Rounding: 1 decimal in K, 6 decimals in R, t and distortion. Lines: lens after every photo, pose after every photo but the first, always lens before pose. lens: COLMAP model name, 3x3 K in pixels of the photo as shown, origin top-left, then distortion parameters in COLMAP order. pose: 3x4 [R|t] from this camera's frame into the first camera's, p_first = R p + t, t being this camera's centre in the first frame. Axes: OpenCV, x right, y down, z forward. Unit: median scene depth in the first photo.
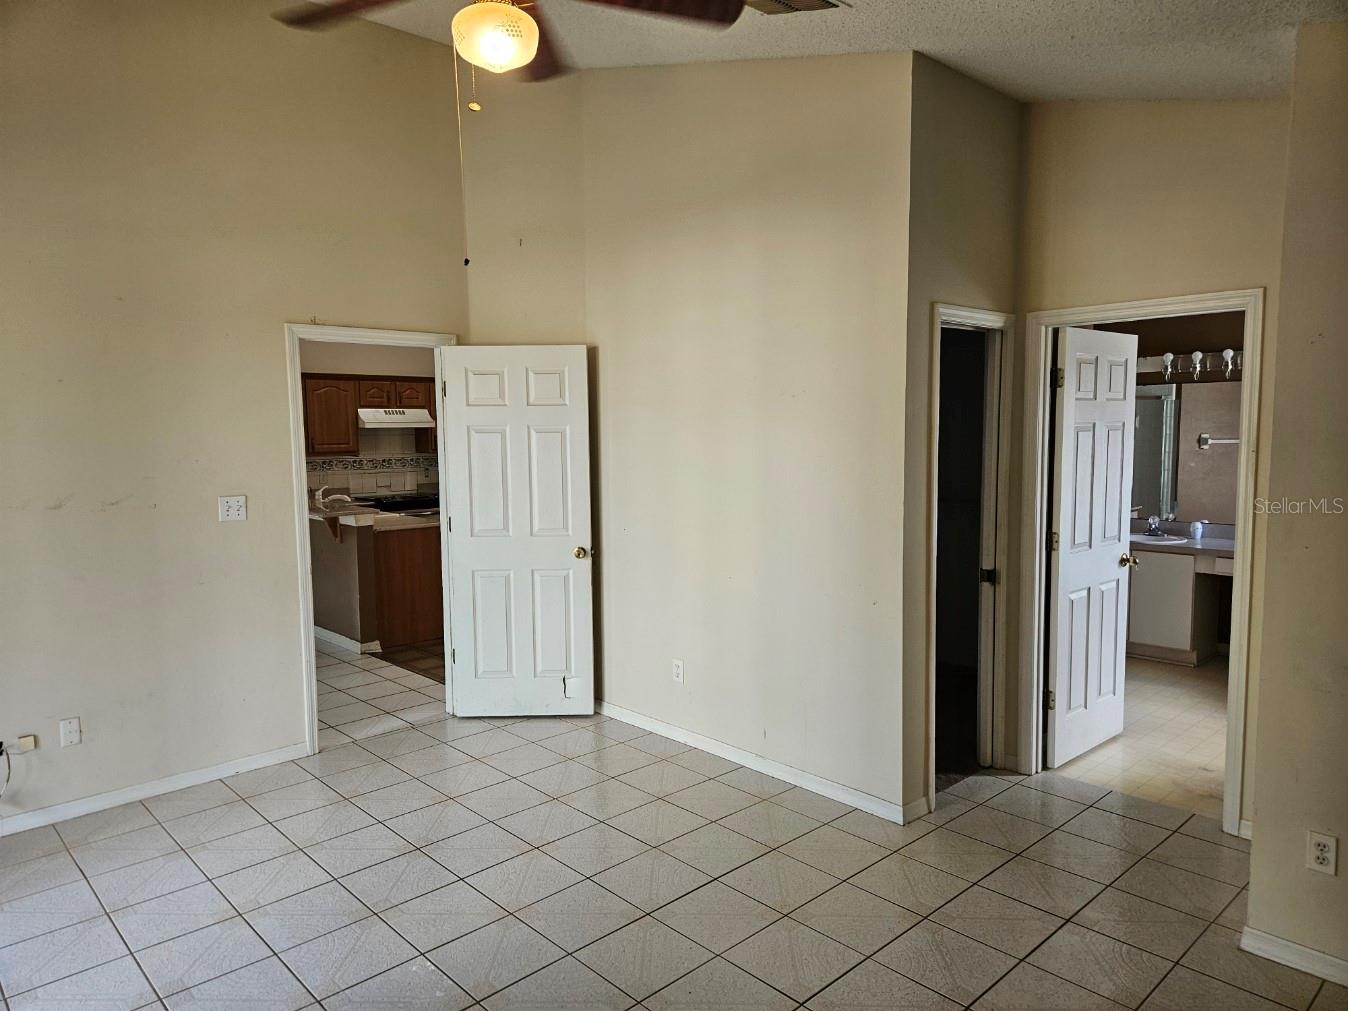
lens RADIAL K [[895.0, 0, 674.0], [0, 895.0, 505.5], [0, 0, 1]] dist [0.007320, 0.002222]
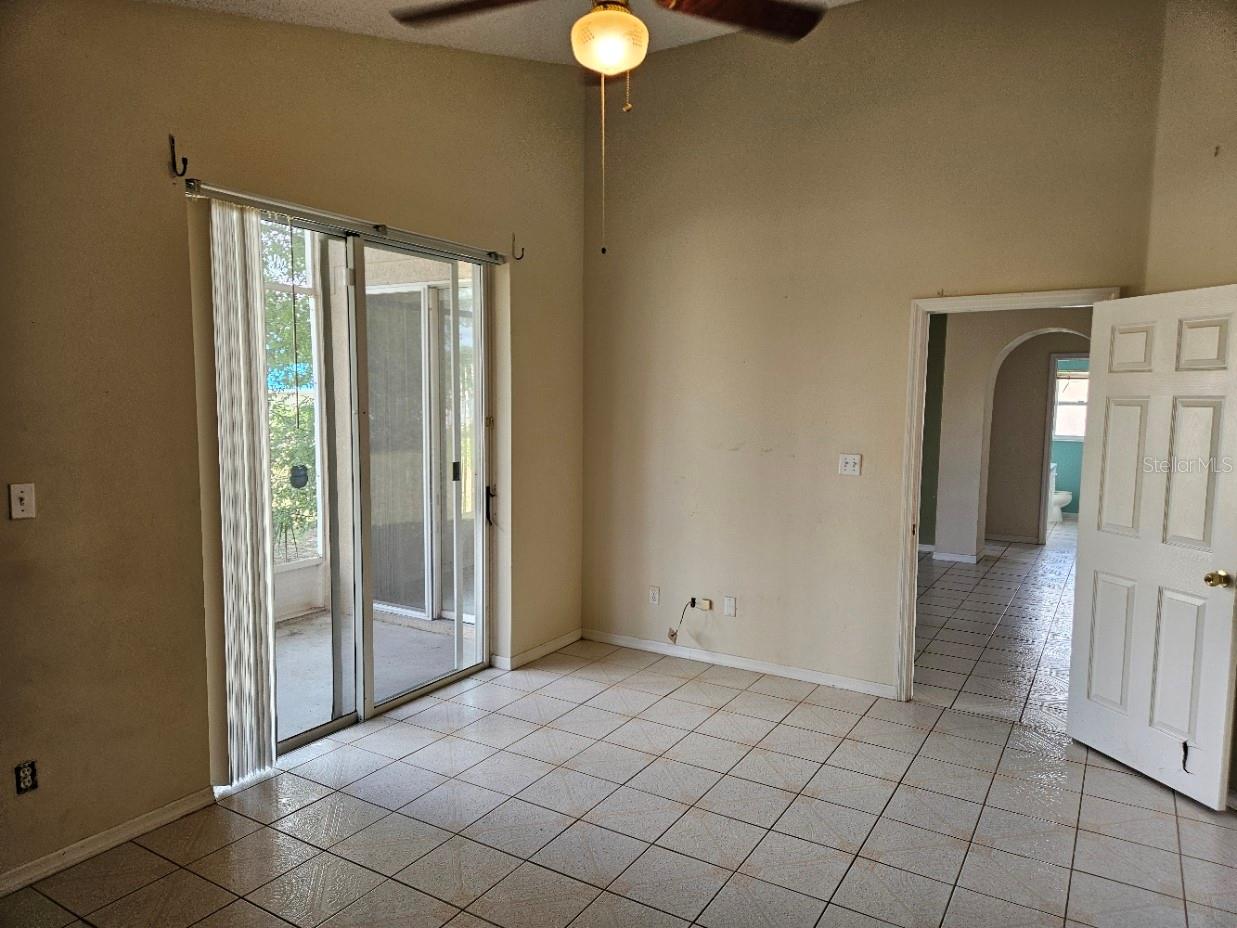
lens RADIAL K [[807.0, 0, 618.2], [0, 807.0, 479.3], [0, 0, 1]] dist [0.045222, 0.000295]
pose [[0.254164, 0.111264, -0.960740, 0.450786], [-0.097962, 0.991214, 0.088877, -0.041940], [0.962187, 0.071527, 0.262830, 0.427325]]
